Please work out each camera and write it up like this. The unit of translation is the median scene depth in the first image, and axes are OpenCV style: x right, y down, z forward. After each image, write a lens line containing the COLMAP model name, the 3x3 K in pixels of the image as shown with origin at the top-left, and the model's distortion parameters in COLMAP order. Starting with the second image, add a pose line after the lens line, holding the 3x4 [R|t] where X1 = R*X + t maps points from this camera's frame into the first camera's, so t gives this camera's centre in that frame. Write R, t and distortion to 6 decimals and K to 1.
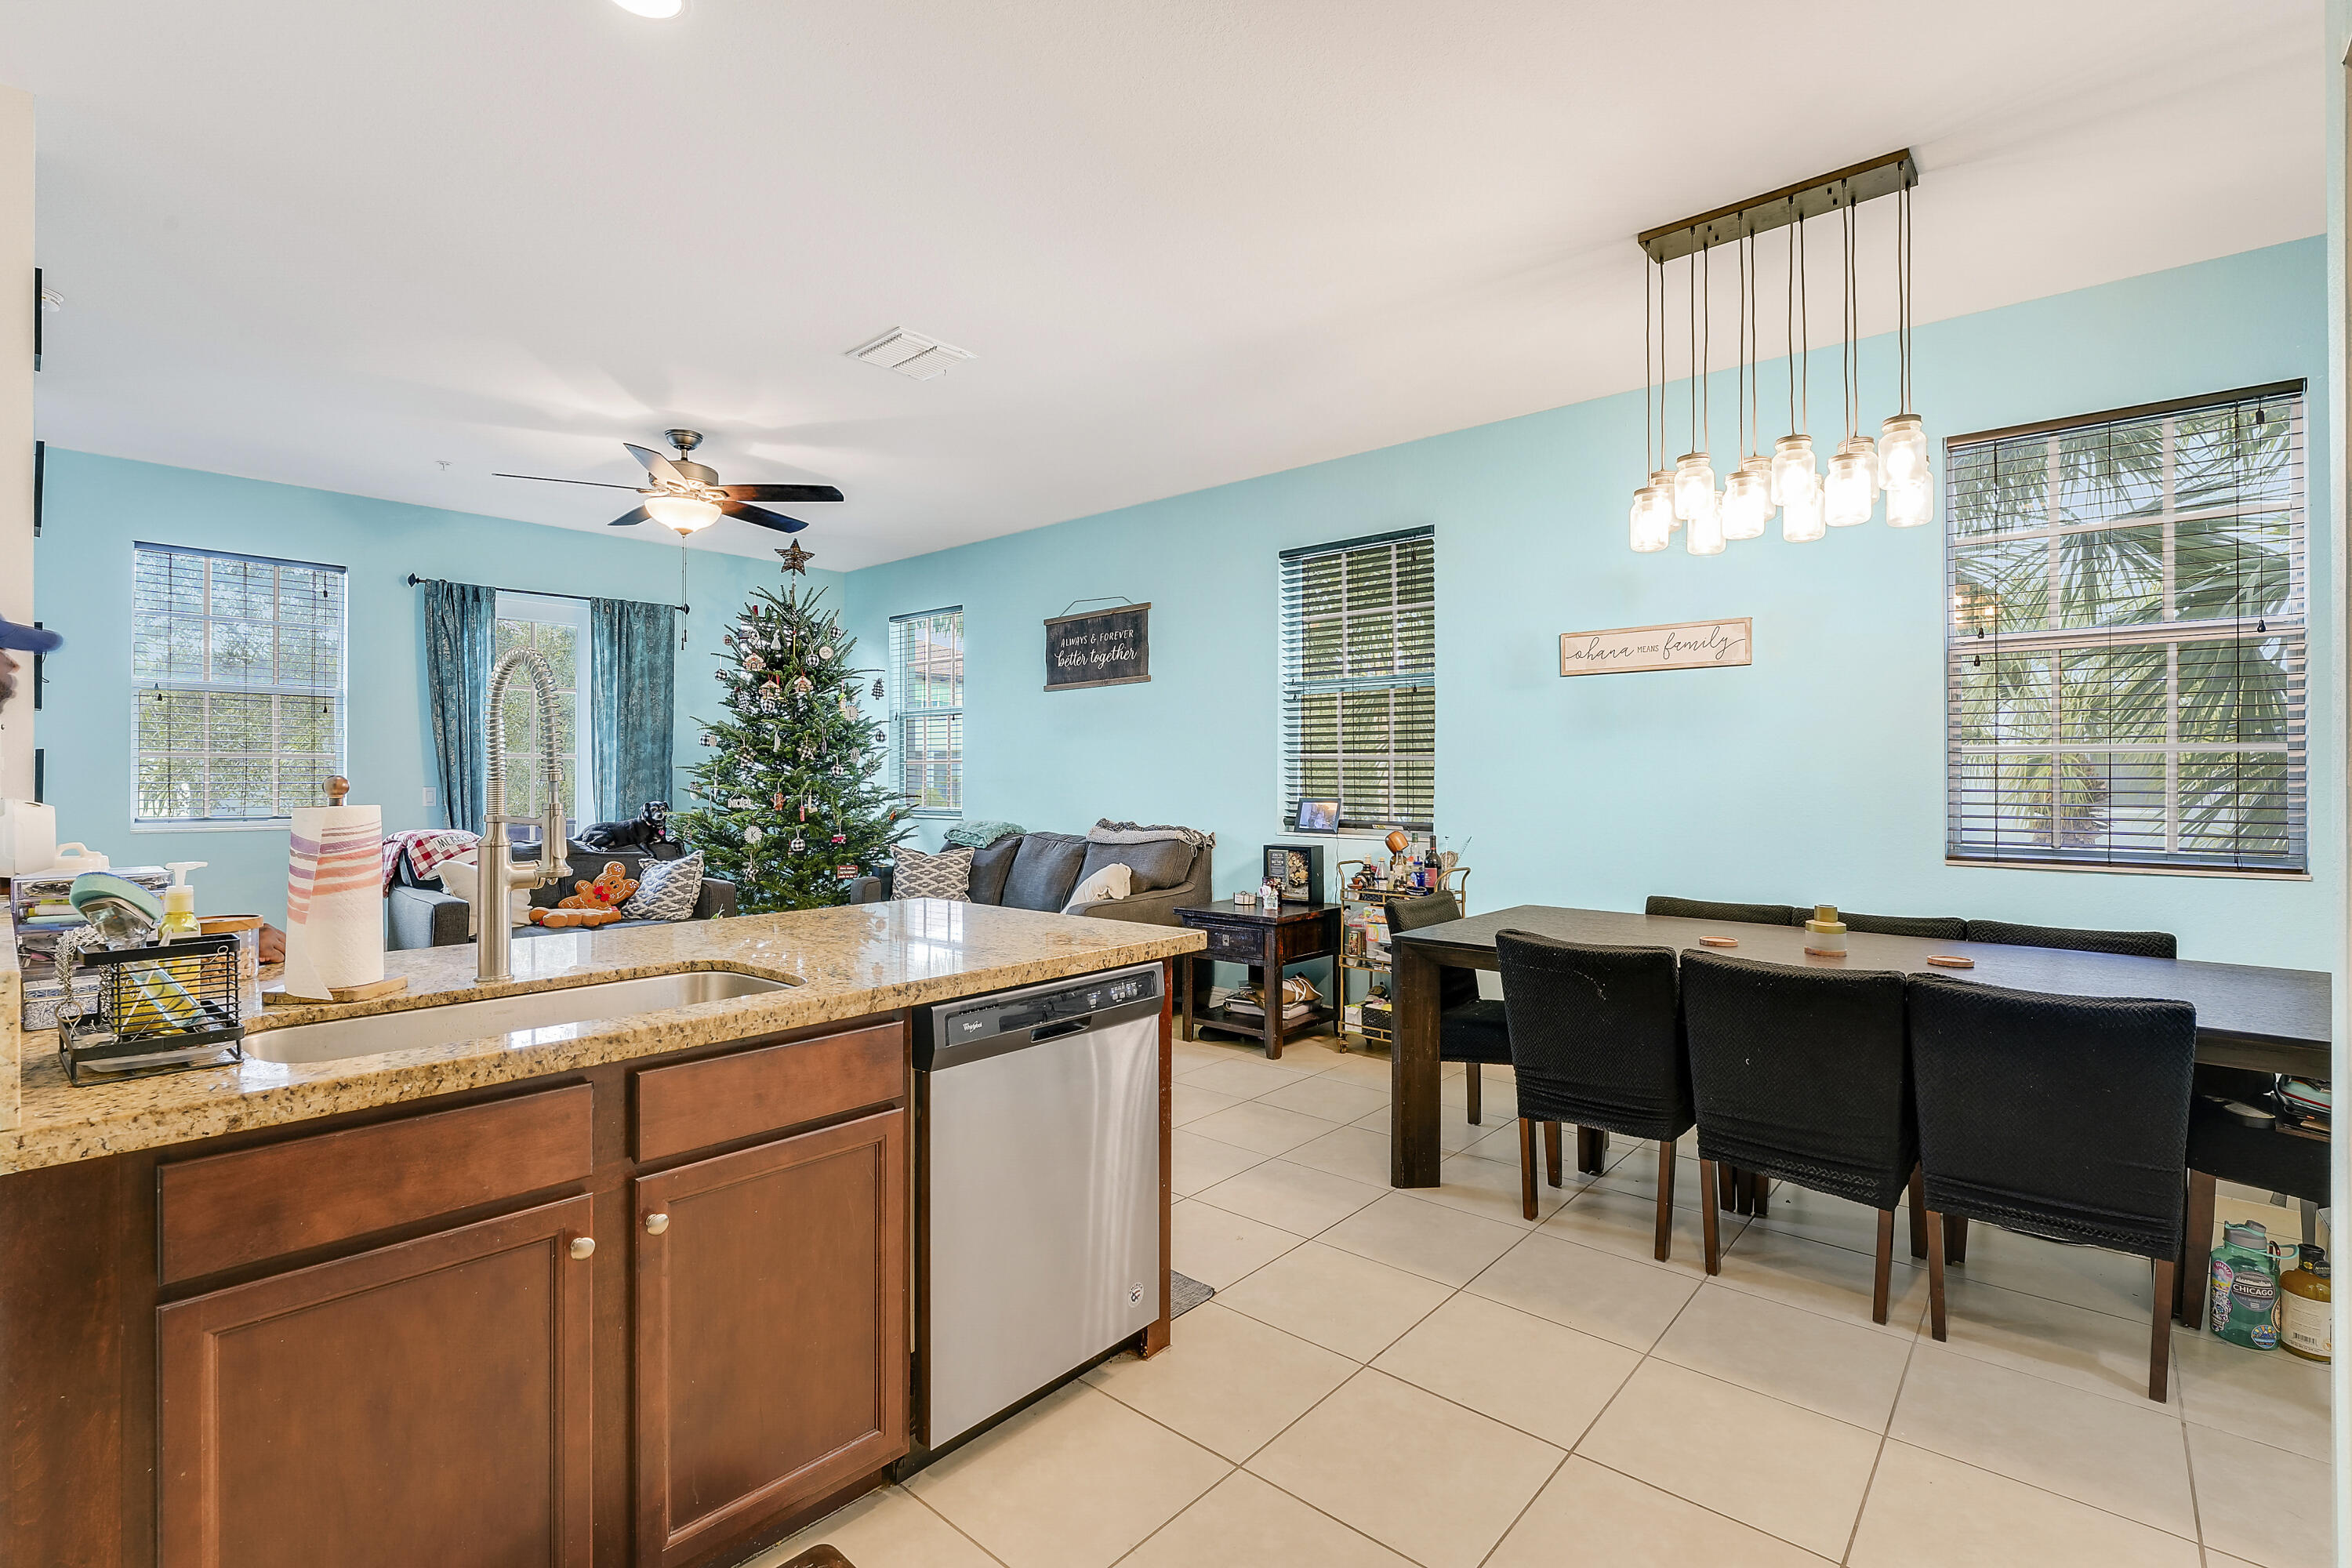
lens RADIAL K [[1064.7, 0, 1166.7], [0, 1064.7, 778.6], [0, 0, 1]] dist [-0.015904, 0.001176]
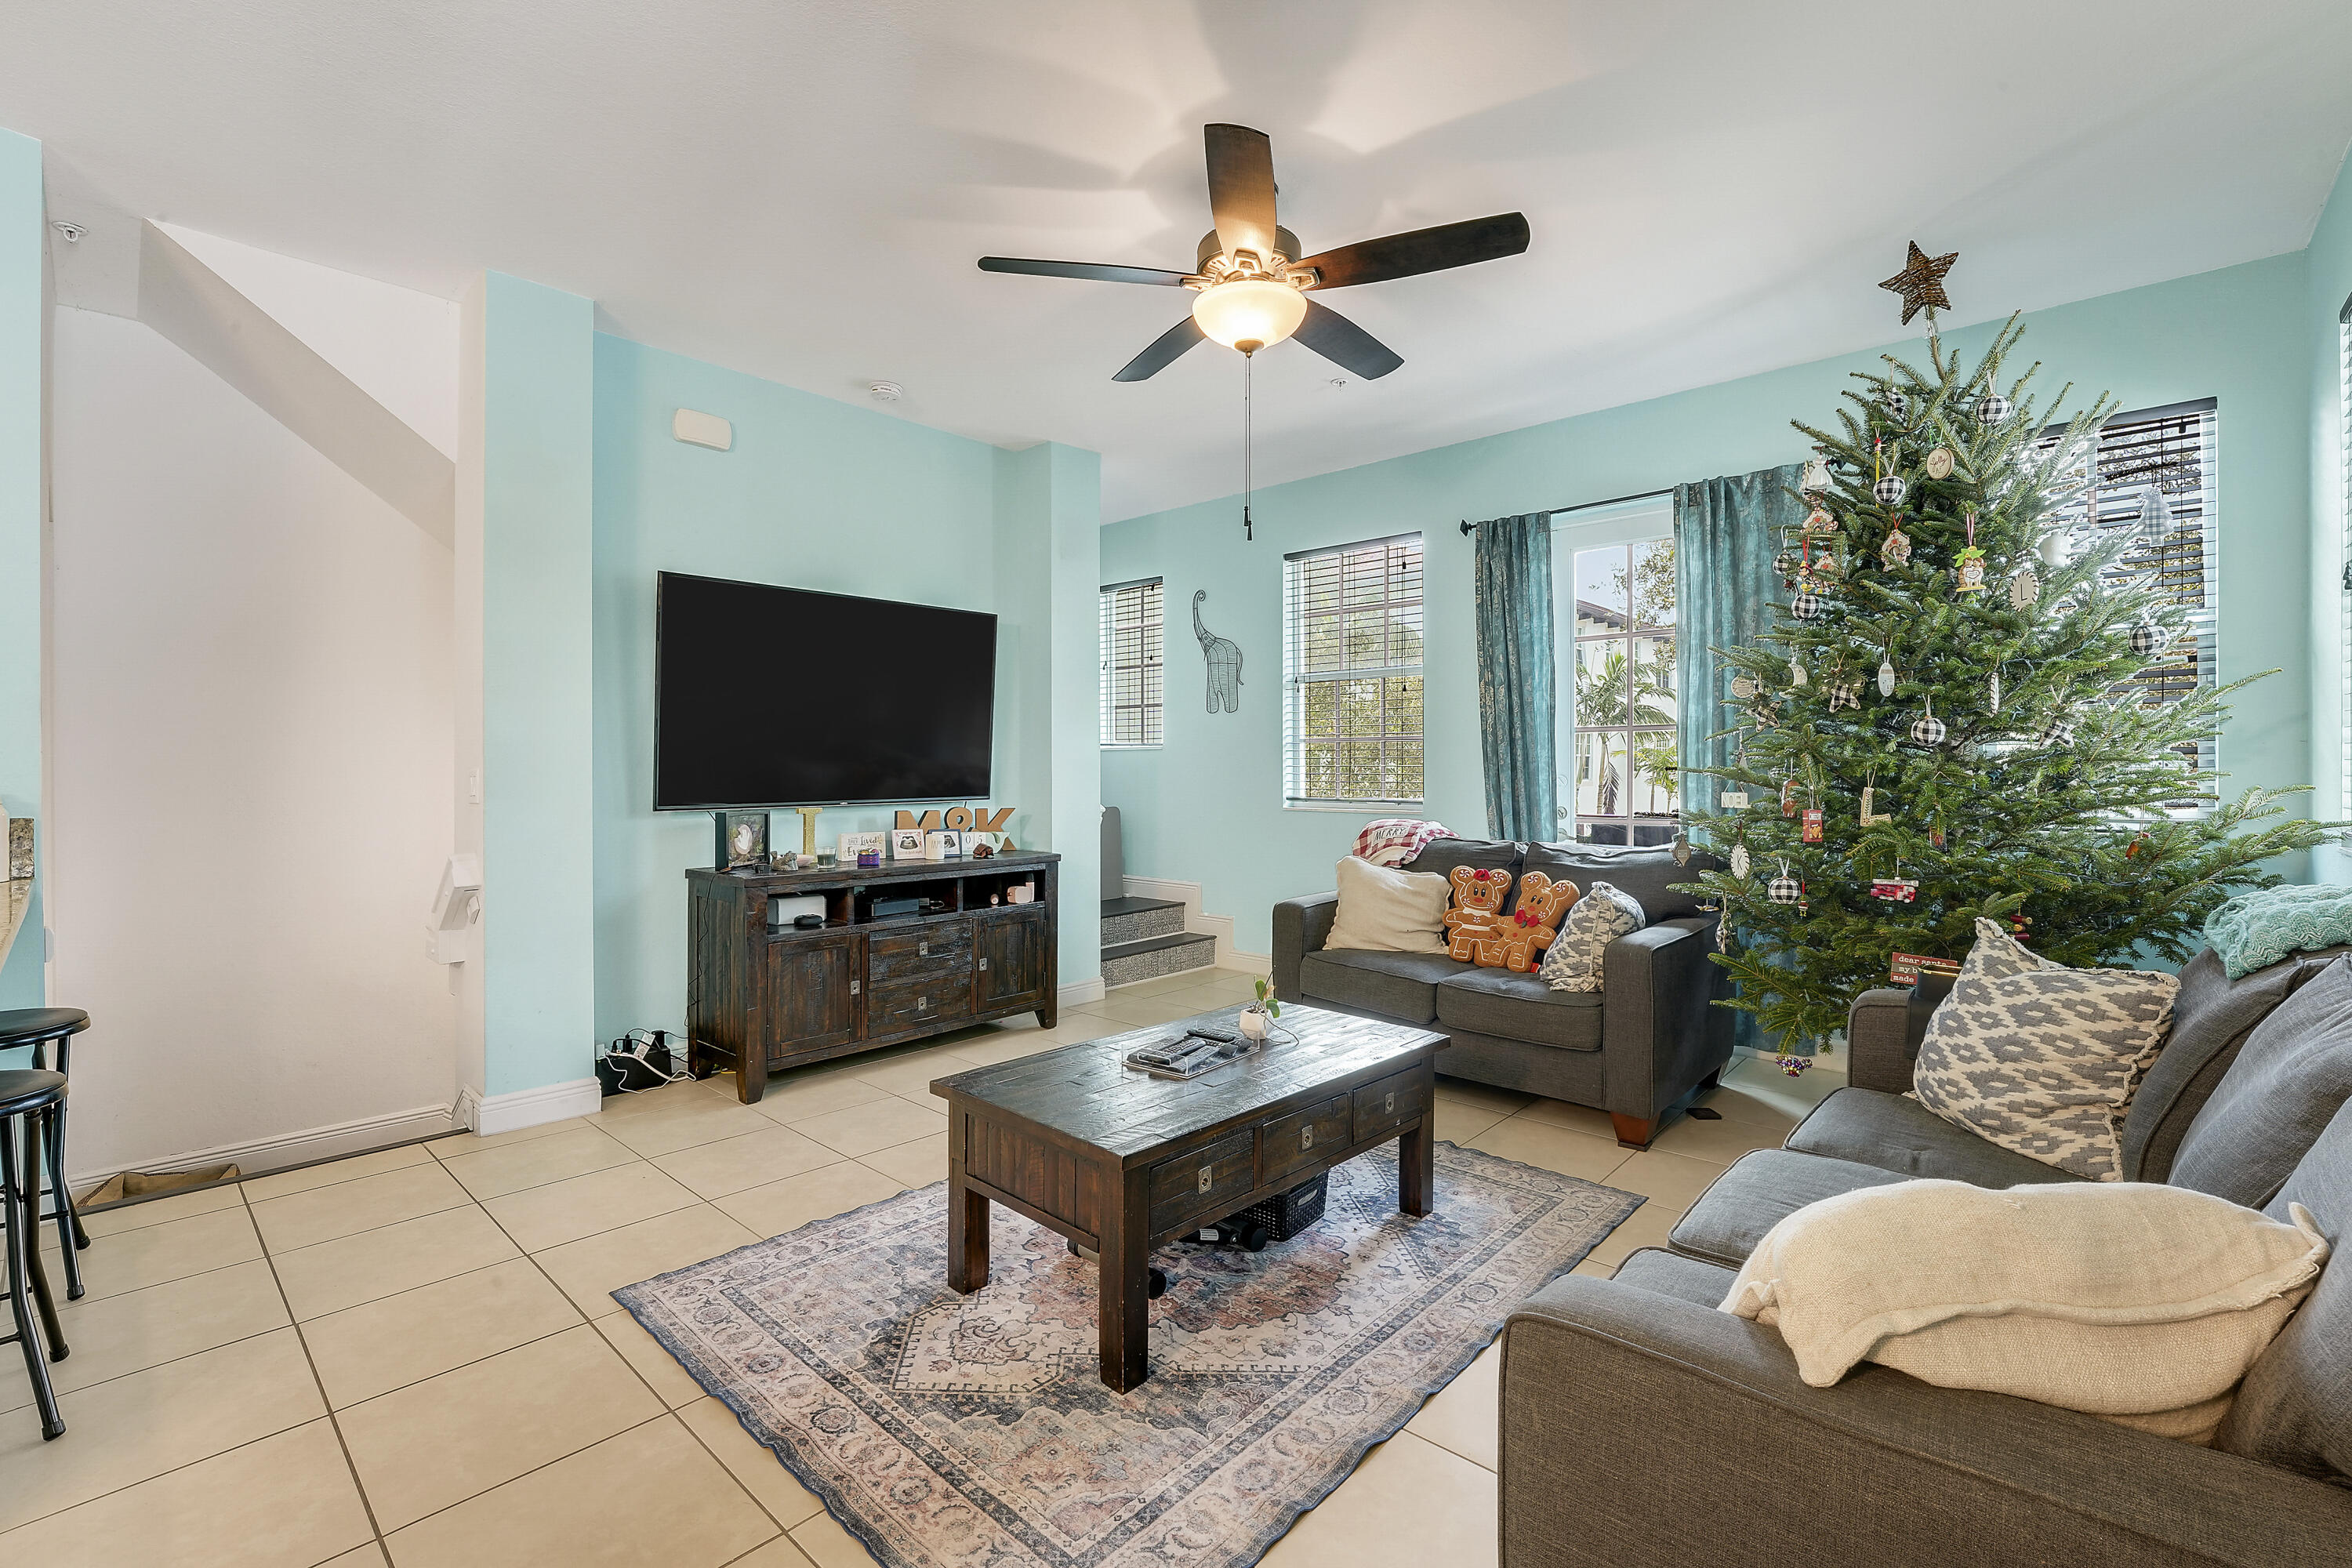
lens RADIAL K [[1028.2, 0, 1174.6], [0, 1028.2, 771.9], [0, 0, 1]] dist [0.001801, 0.000304]
pose [[-0.012892, 0.004108, -0.999908, 0.121700], [0.000396, 0.999992, 0.004103, 0.006215], [0.999917, -0.000343, -0.012894, 0.758639]]
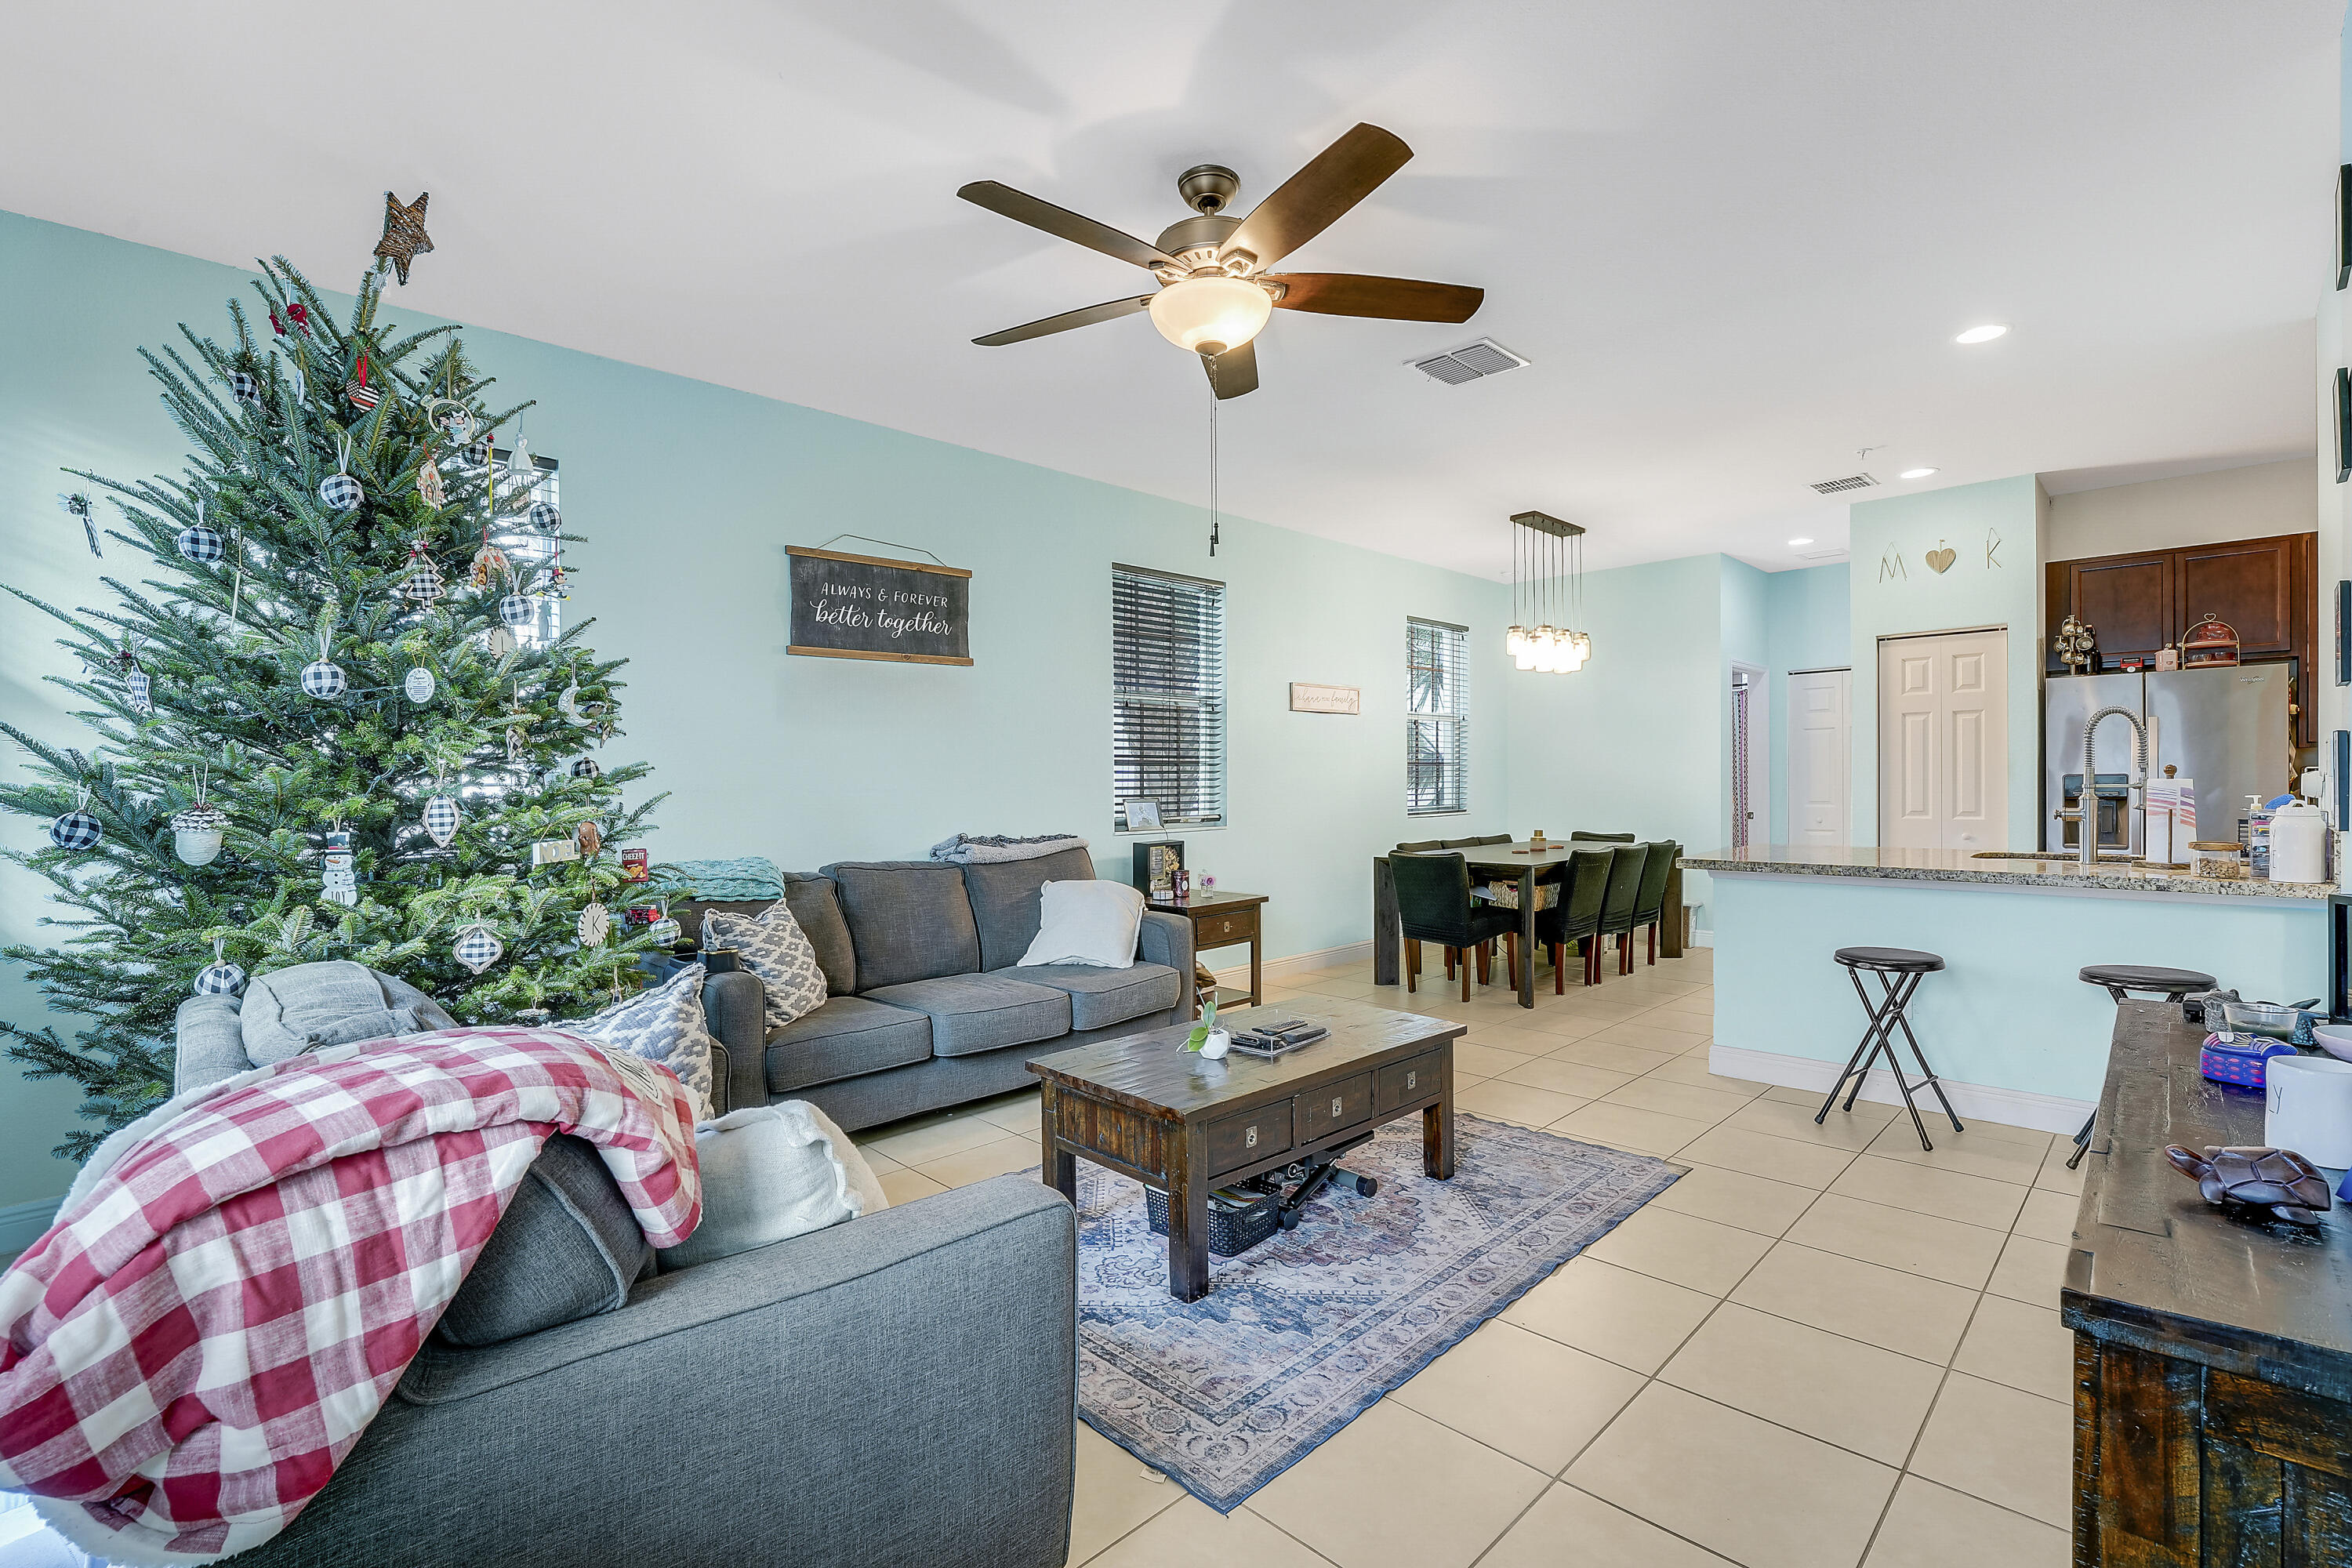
lens RADIAL K [[1064.7, 0, 1166.7], [0, 1064.7, 778.6], [0, 0, 1]] dist [-0.015904, 0.001176]
pose [[0.062157, 0.002338, 0.998064, -0.810437], [0.014371, 0.999891, -0.003237, 0.001610], [-0.997963, 0.014545, 0.062116, 0.773465]]
